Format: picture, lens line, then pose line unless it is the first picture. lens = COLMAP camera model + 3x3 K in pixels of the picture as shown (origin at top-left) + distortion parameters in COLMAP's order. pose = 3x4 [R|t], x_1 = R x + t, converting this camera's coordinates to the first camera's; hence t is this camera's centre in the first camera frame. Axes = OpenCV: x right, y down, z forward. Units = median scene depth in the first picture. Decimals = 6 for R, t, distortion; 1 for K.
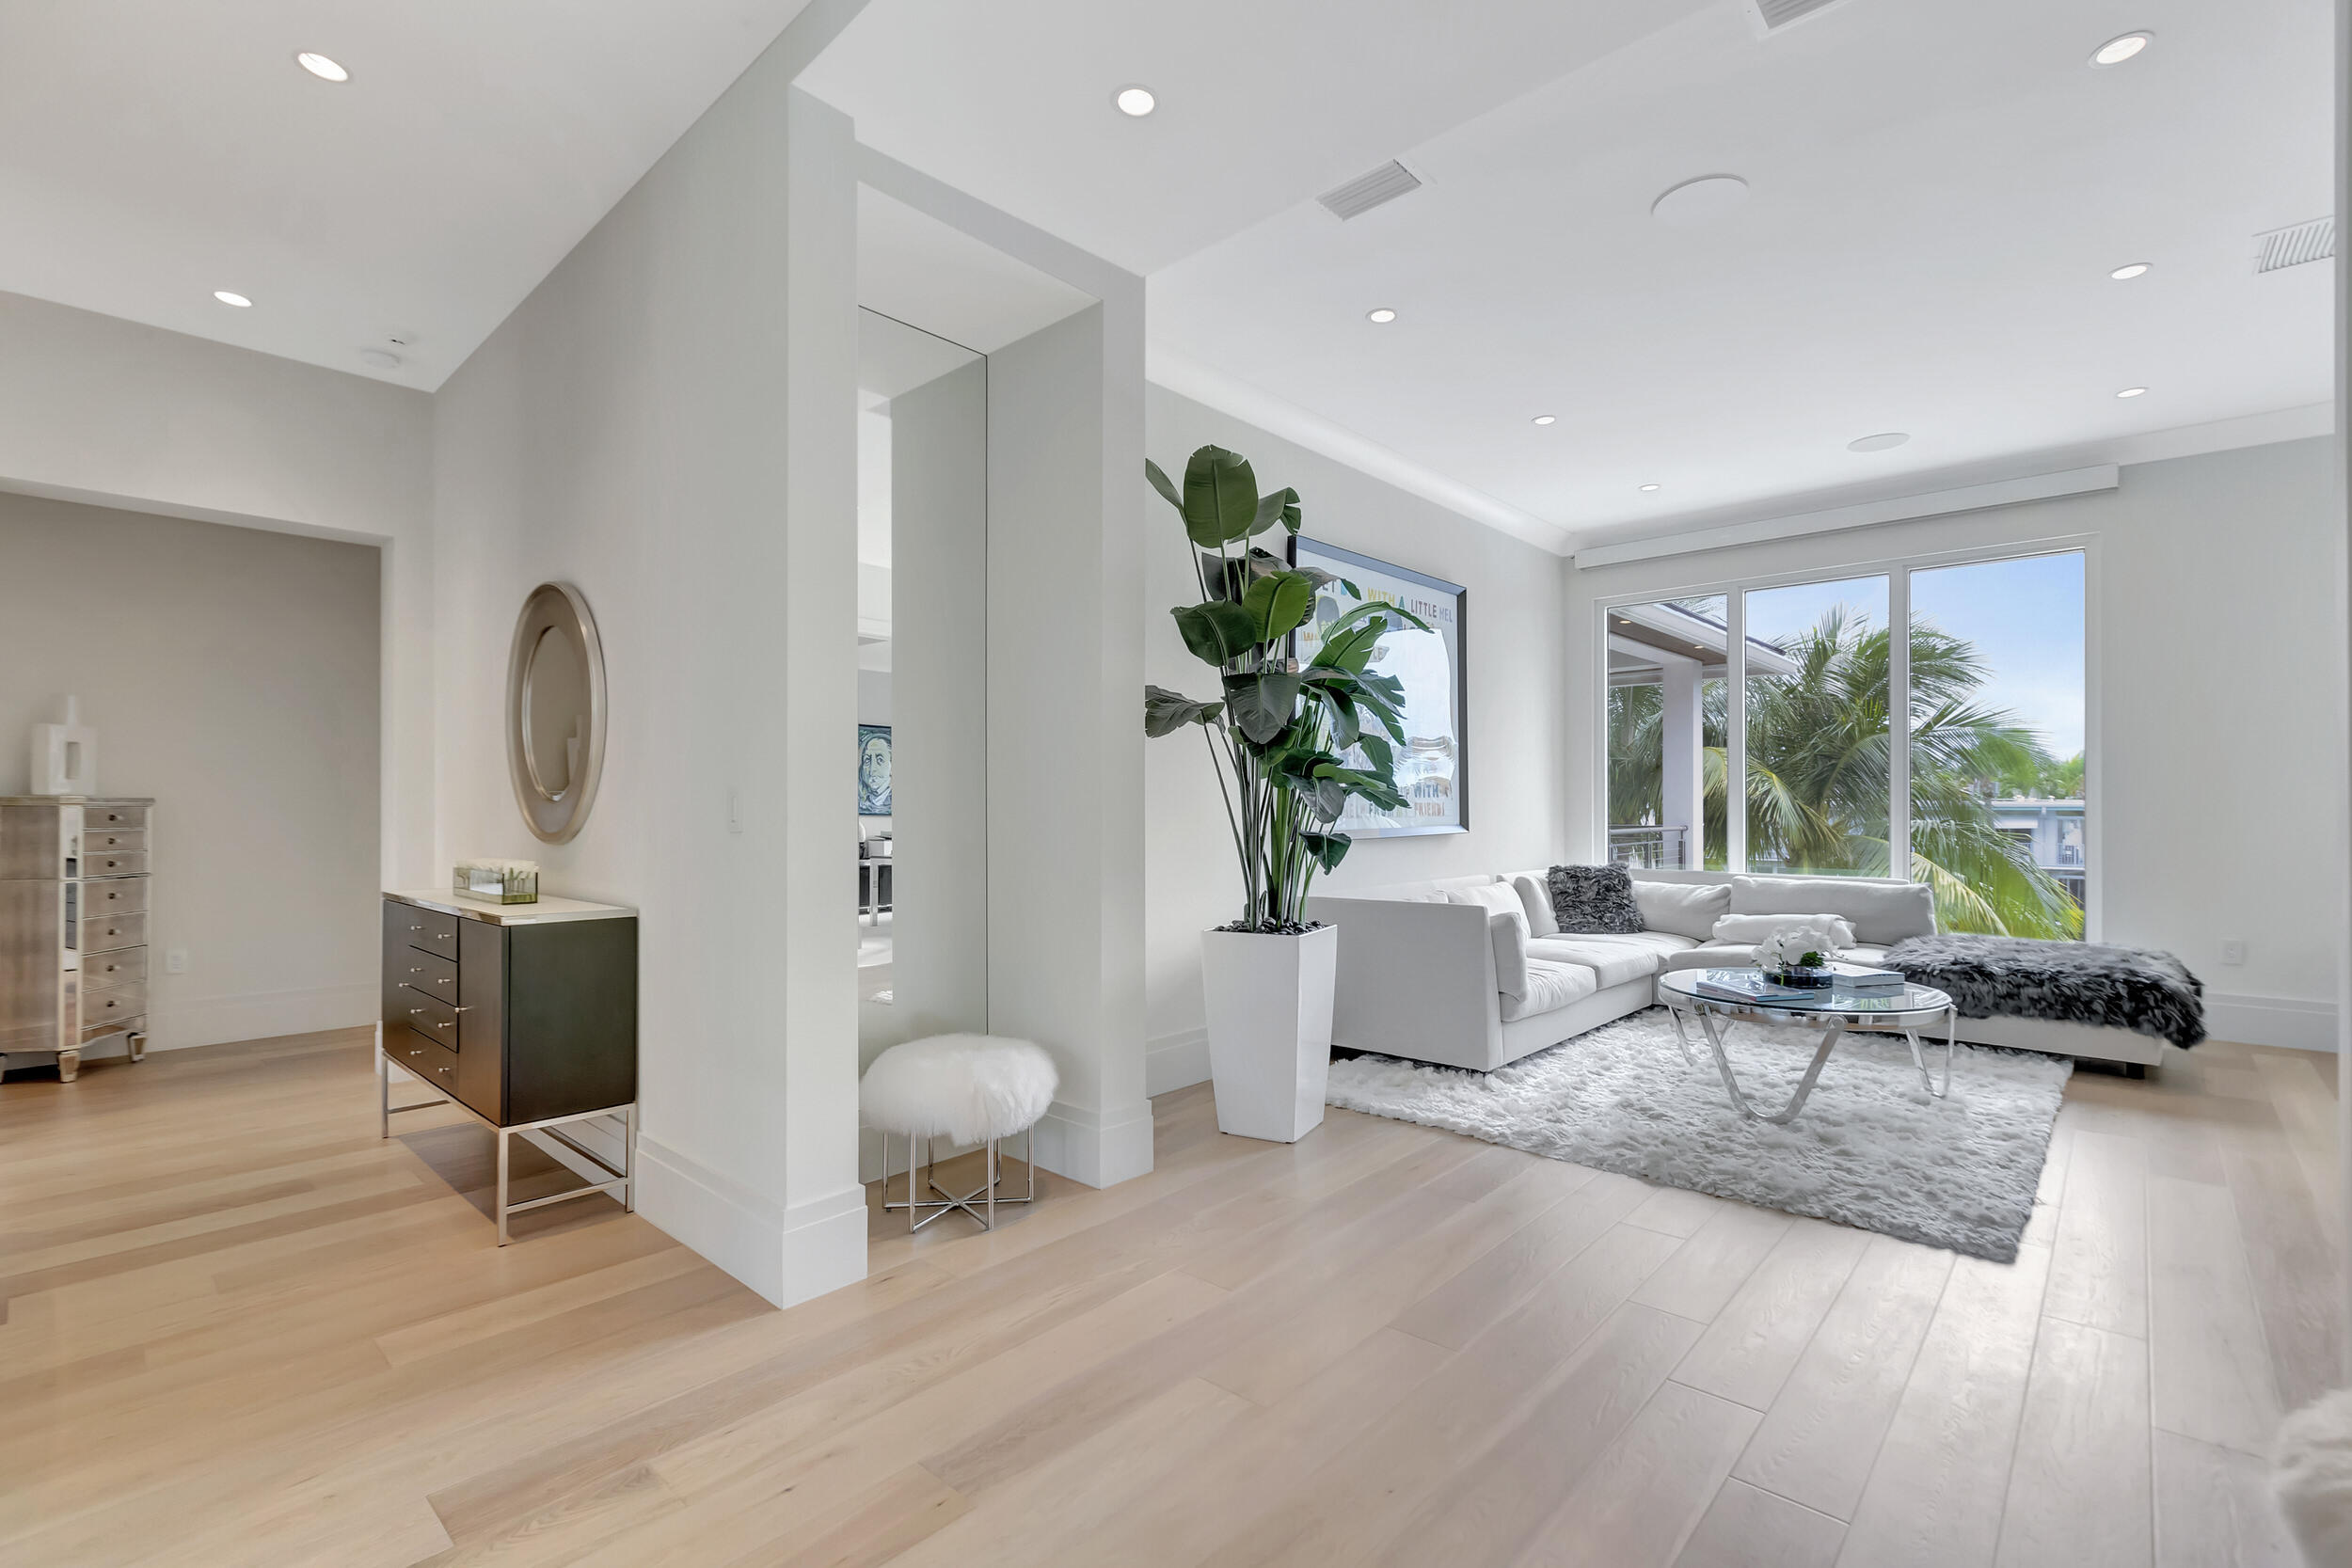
lens RADIAL K [[1058.7, 0, 1198.3], [0, 1058.7, 797.1], [0, 0, 1]] dist [0.001745, -0.000587]
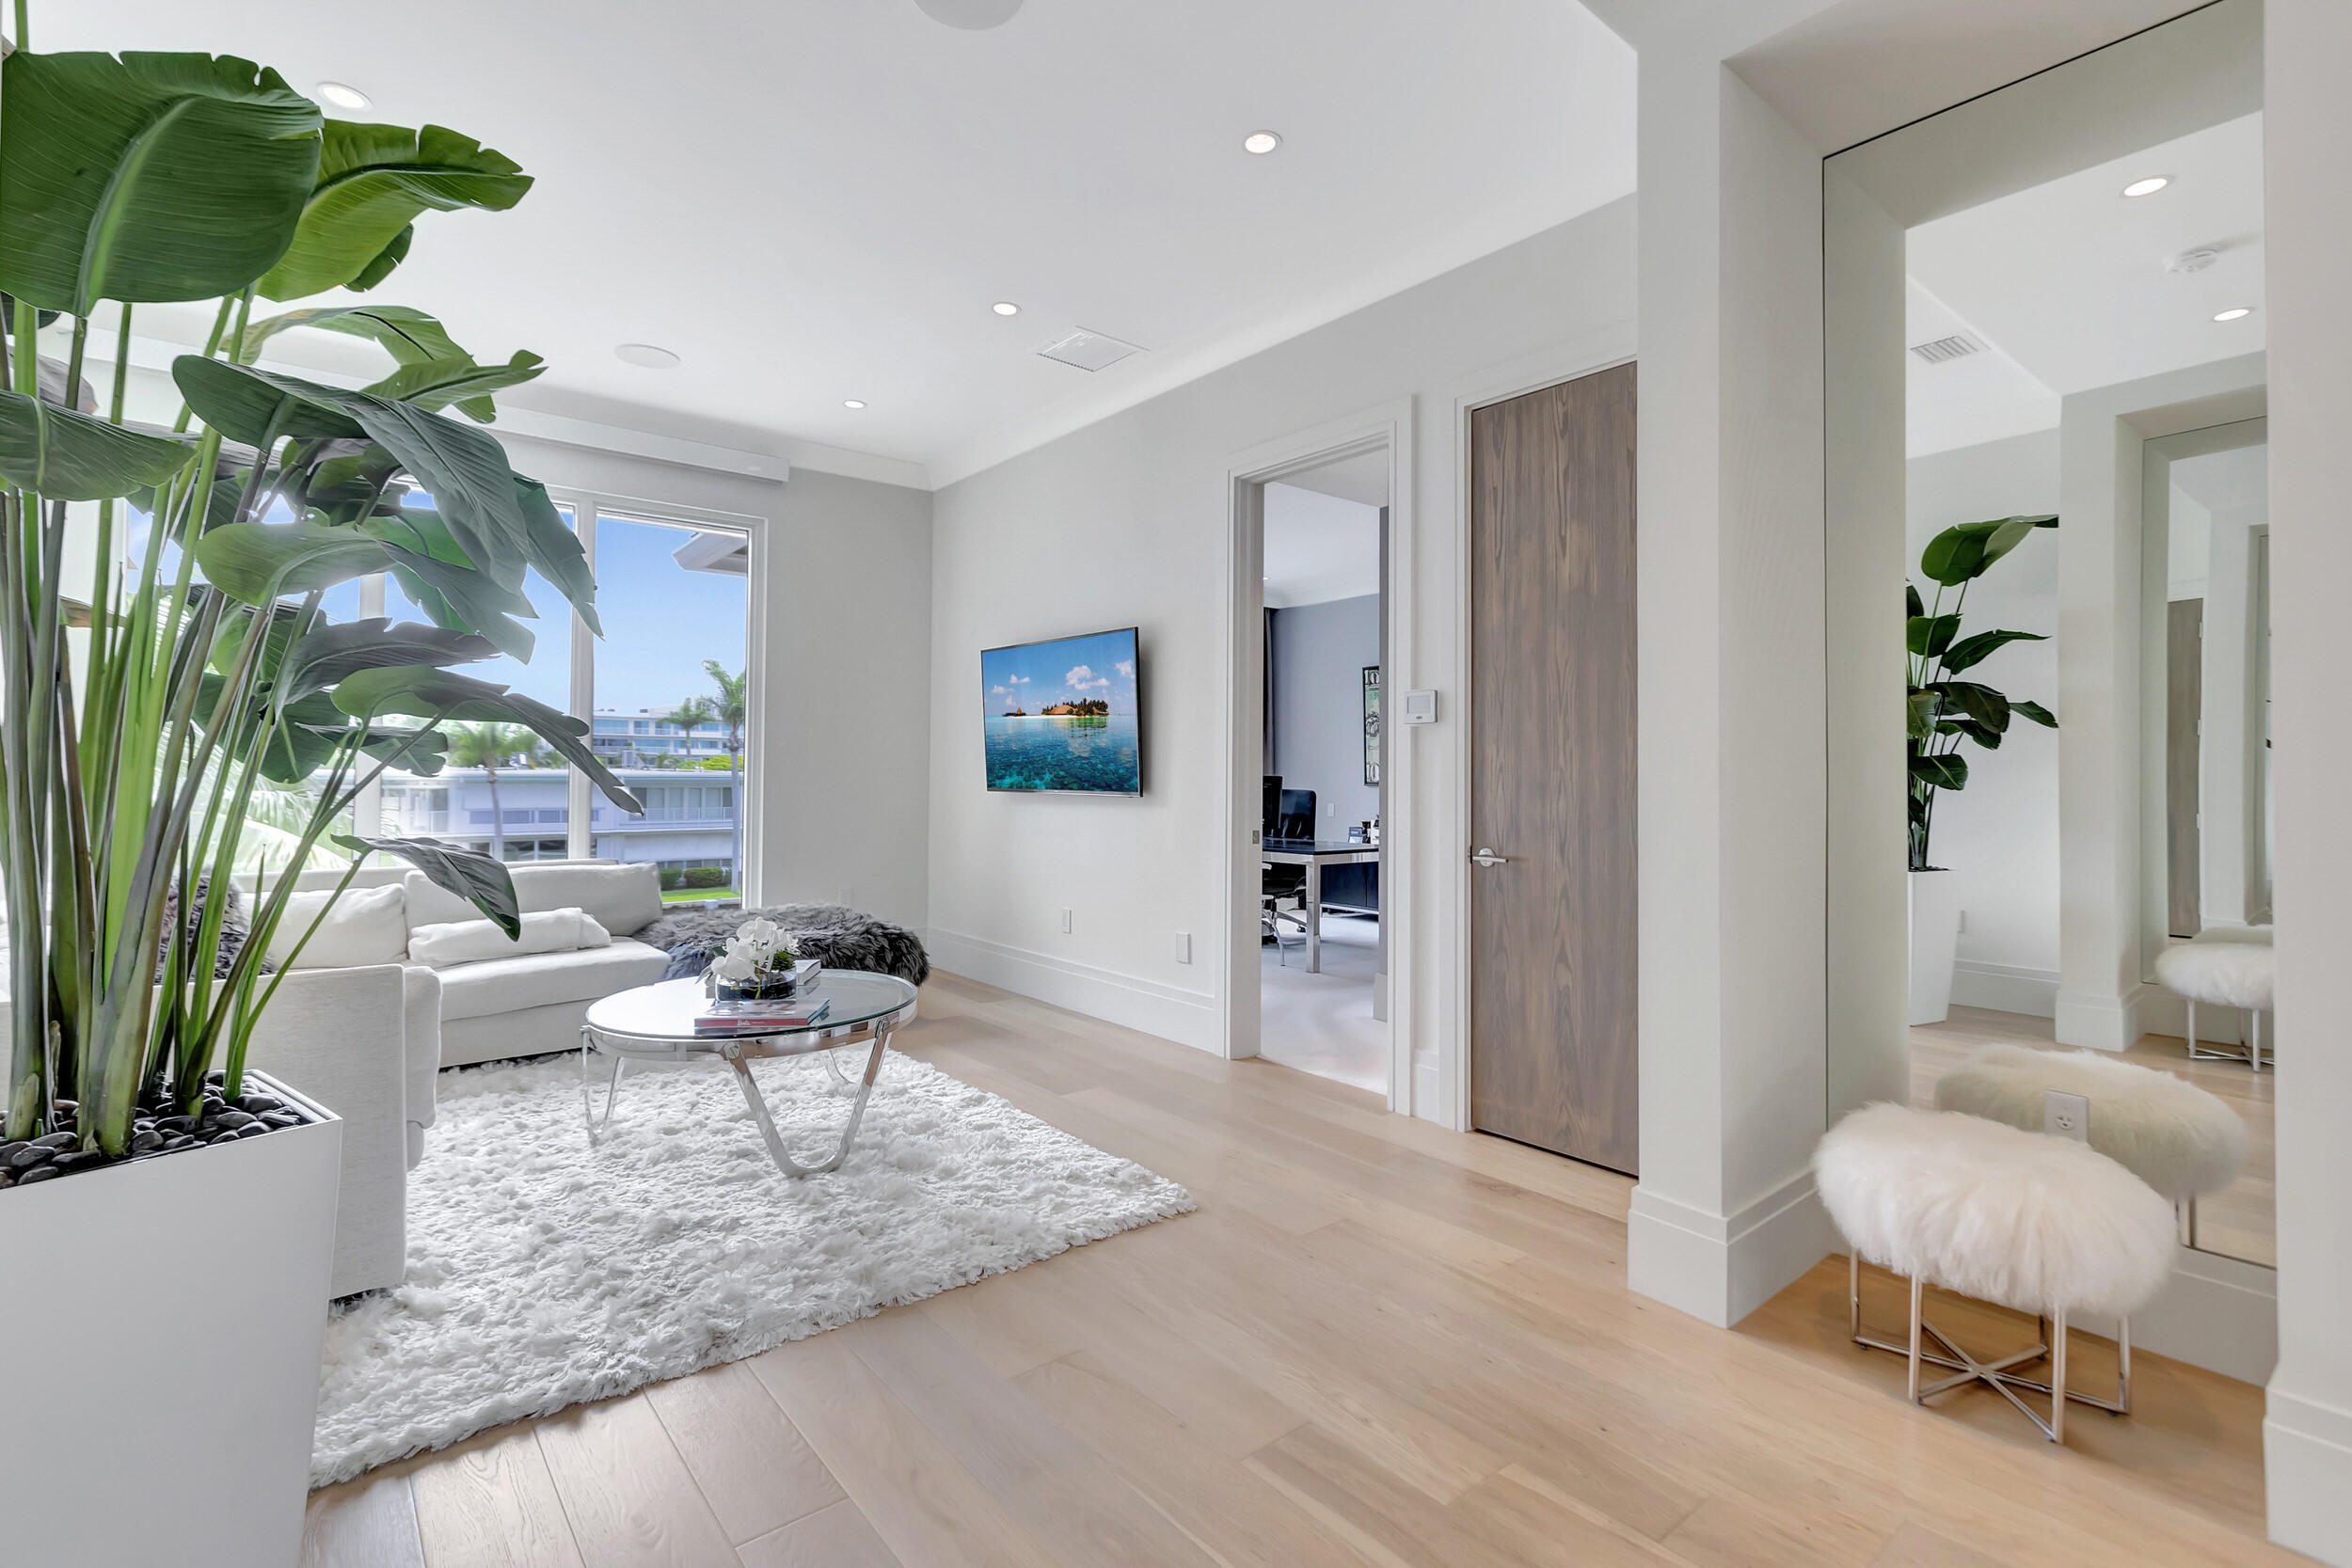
lens RADIAL K [[1058.7, 0, 1184.6], [0, 1058.7, 772.5], [0, 0, 1]] dist [0.001745, -0.000587]
pose [[0.157043, 0.009389, 0.987547, -0.204423], [-0.014334, 0.999871, -0.007227, 0.007842], [-0.987488, -0.013021, 0.157157, 0.604584]]
